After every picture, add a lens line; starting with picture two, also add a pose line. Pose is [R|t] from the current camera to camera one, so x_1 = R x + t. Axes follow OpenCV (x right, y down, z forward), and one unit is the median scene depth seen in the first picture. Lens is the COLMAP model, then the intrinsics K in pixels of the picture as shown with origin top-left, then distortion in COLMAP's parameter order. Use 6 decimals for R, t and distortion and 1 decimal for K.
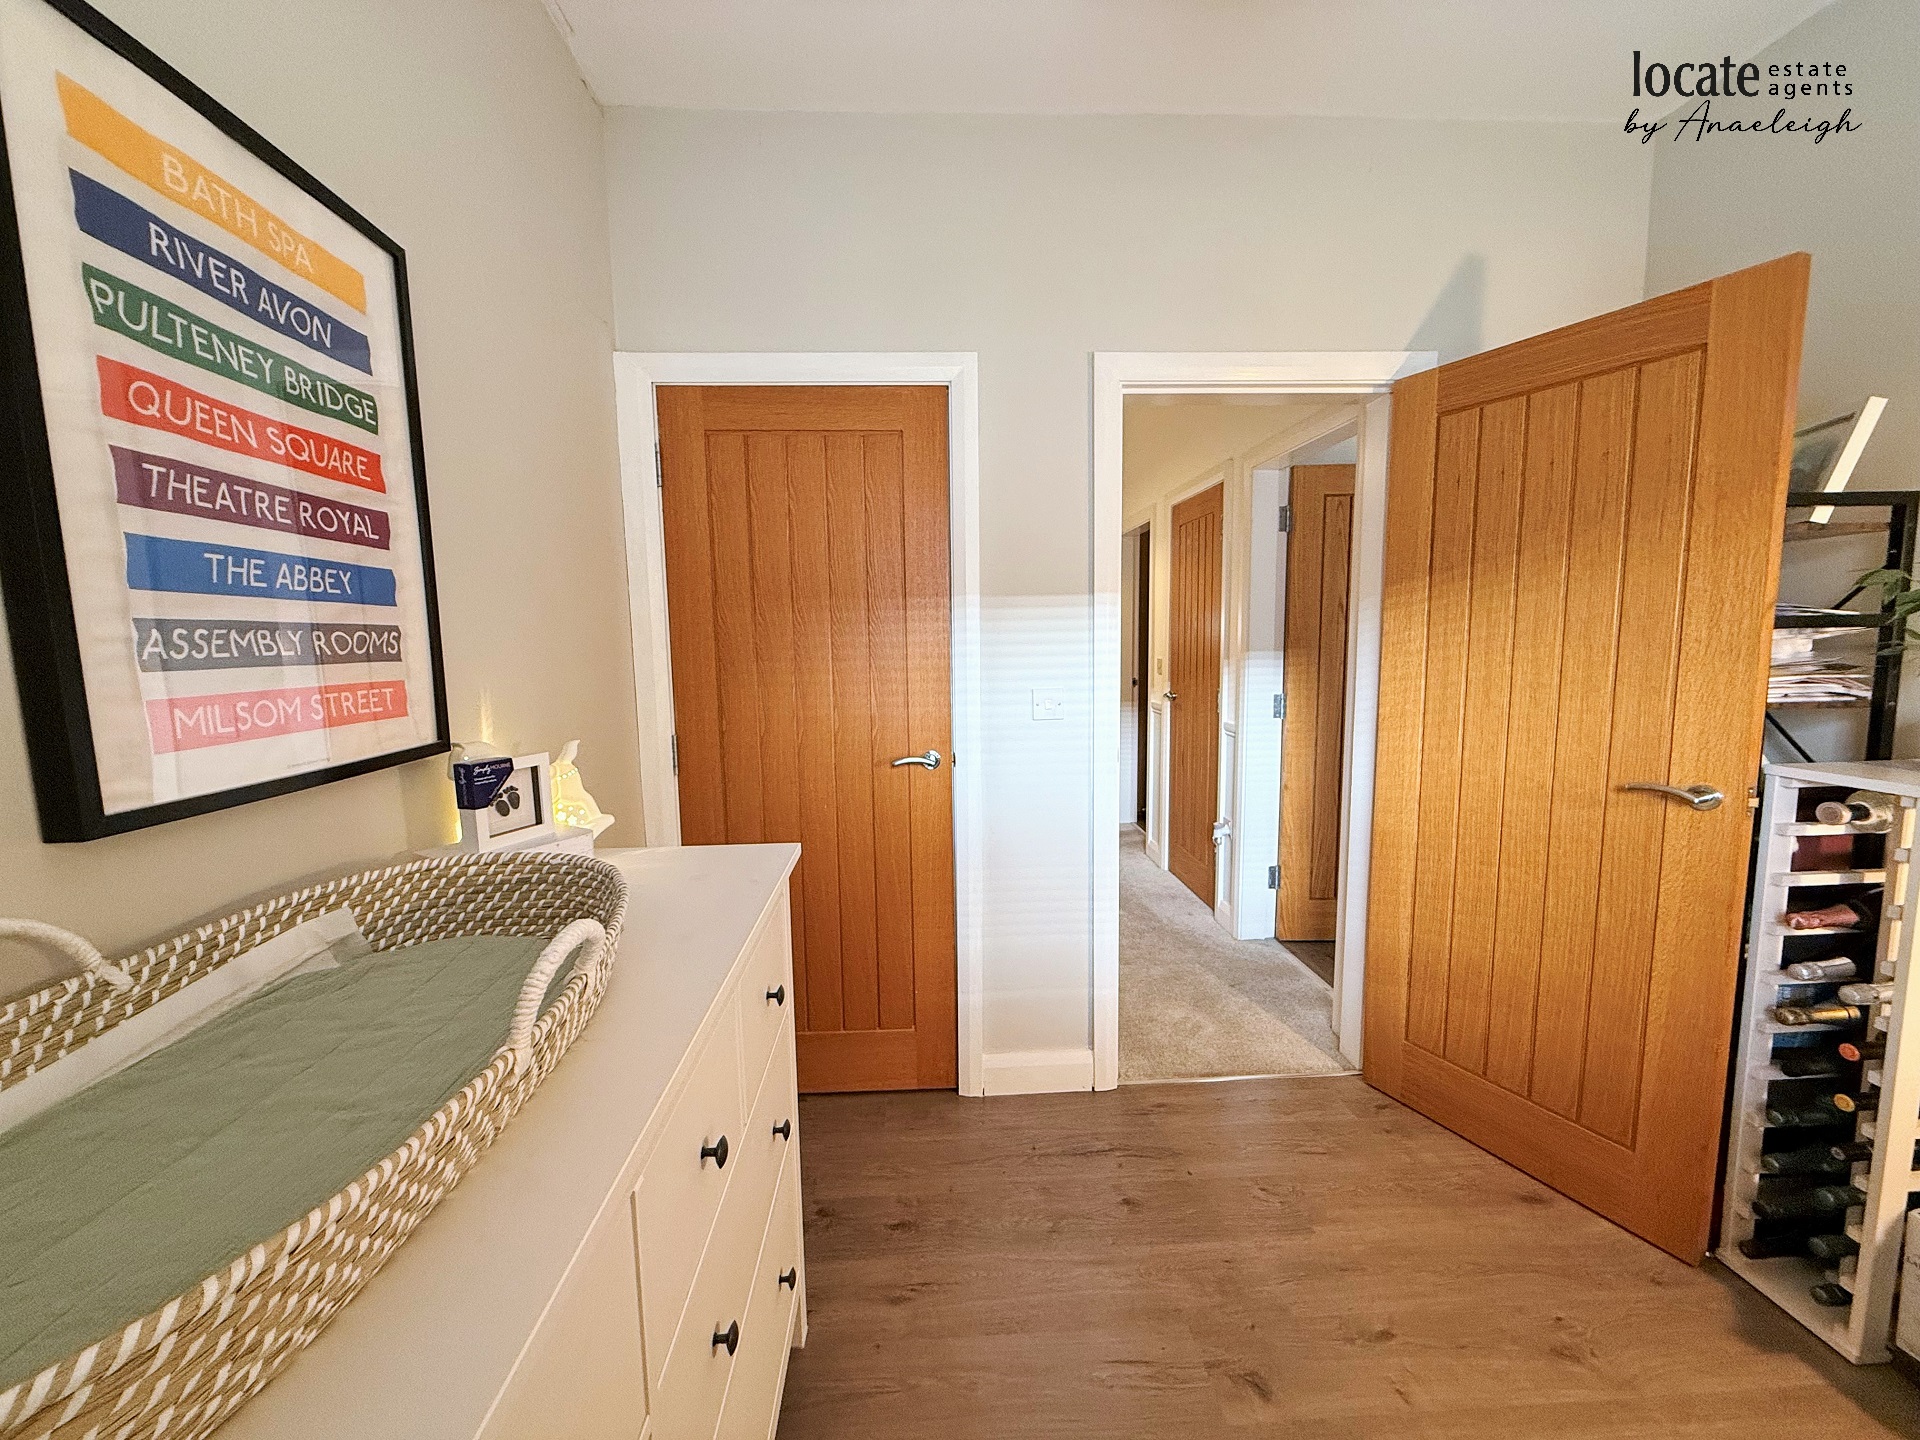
lens RADIAL K [[763.0, 0, 954.3], [0, 763.0, 721.2], [0, 0, 1]] dist [0.000514, -0.000217]
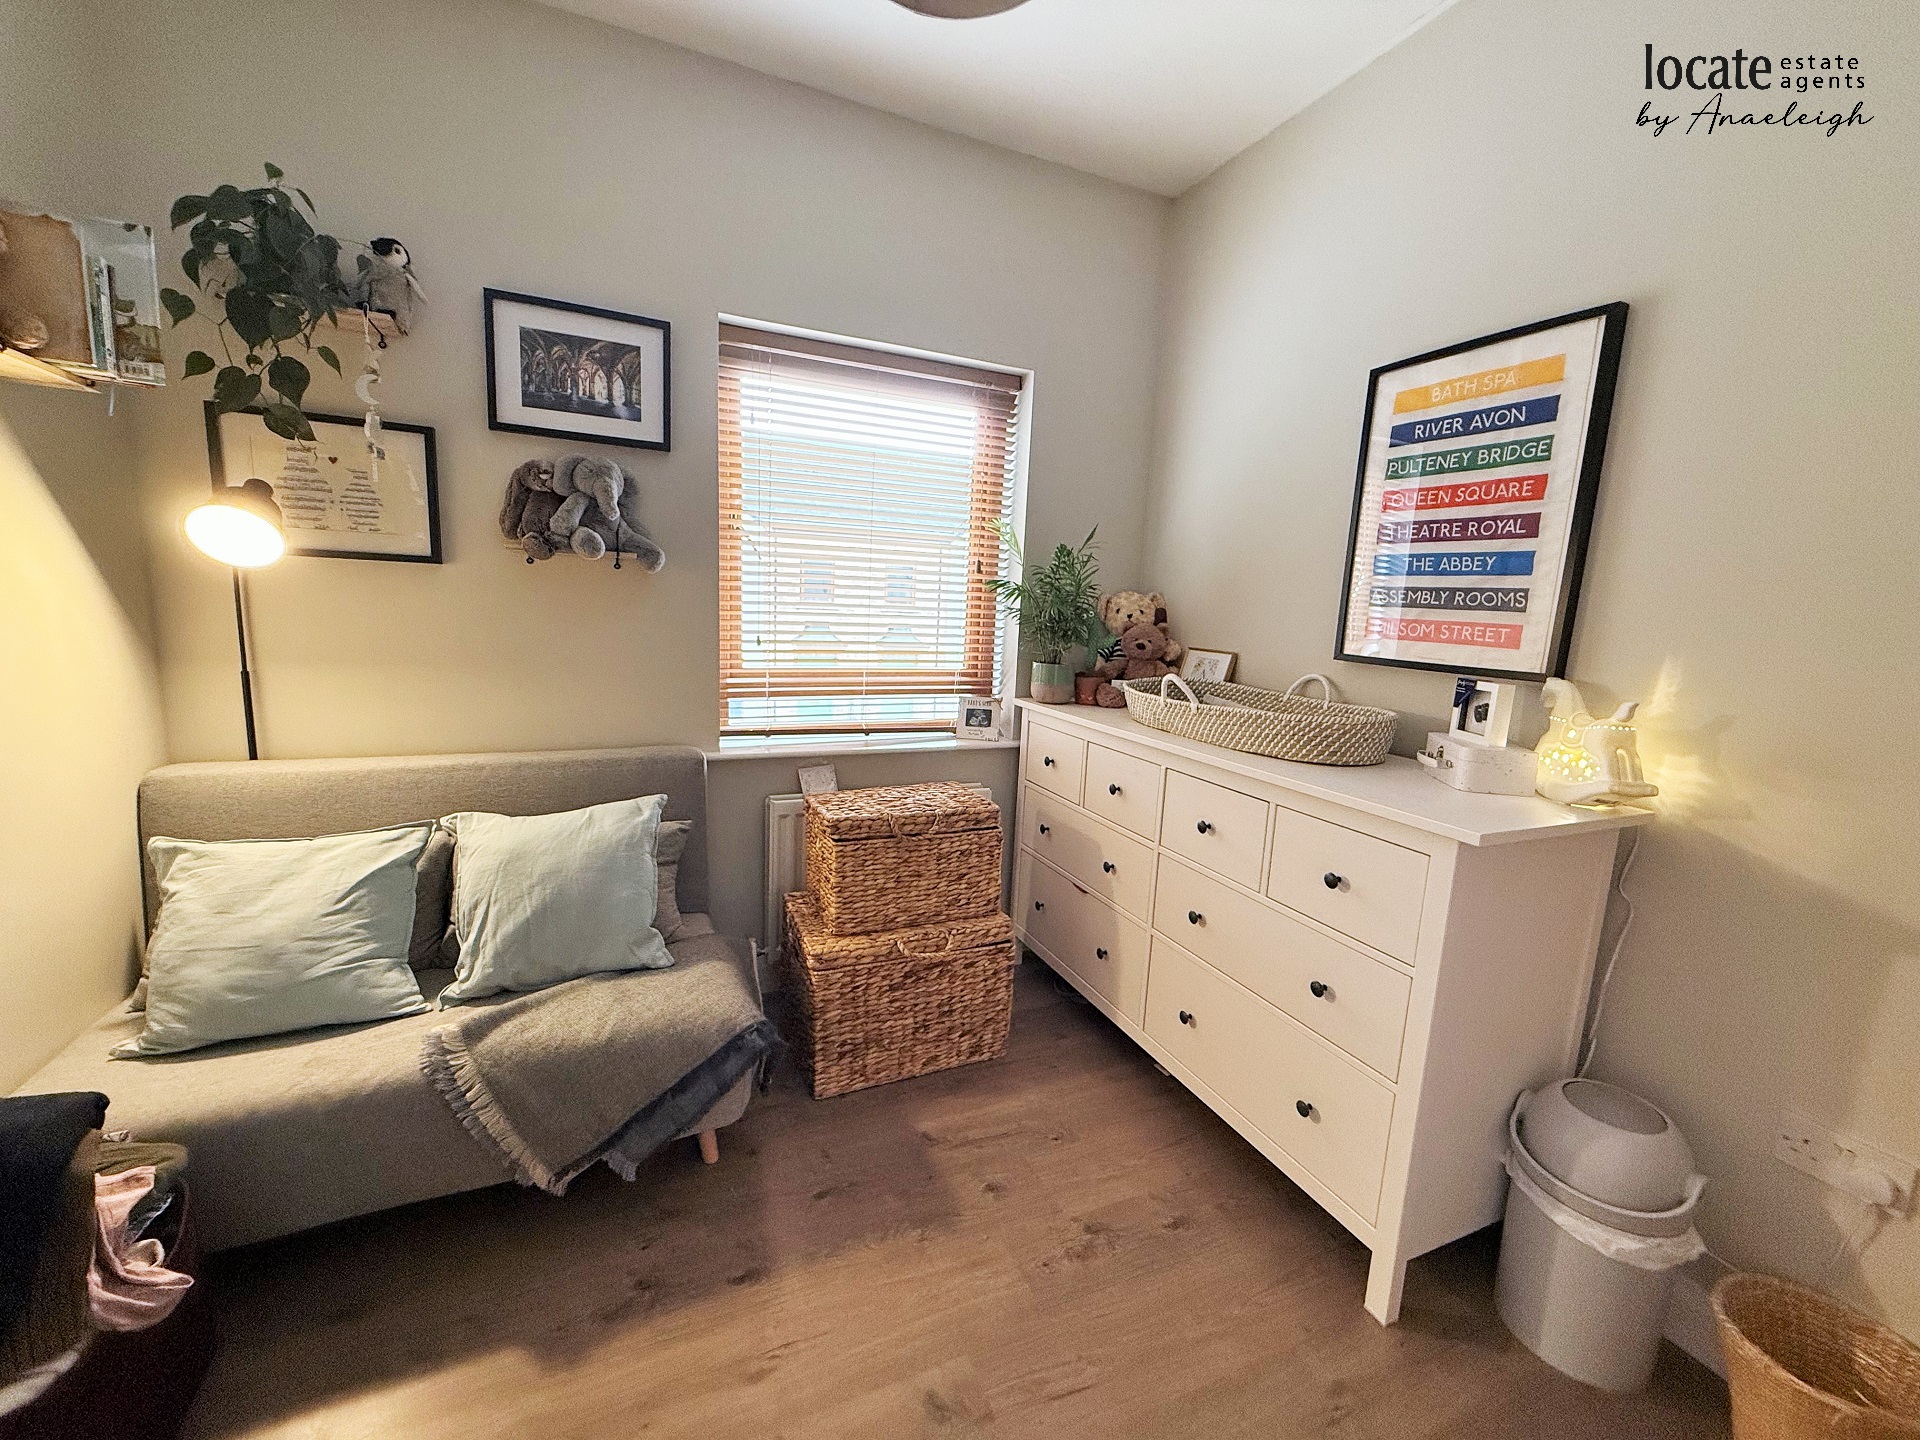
lens RADIAL K [[763.0, 0, 954.3], [0, 763.0, 721.2], [0, 0, 1]] dist [0.000514, -0.000217]
pose [[-0.937248, 0.031153, -0.347269, 0.936272], [-0.067447, 0.960988, 0.268242, -0.220944], [0.342078, 0.274832, -0.898582, 2.236161]]
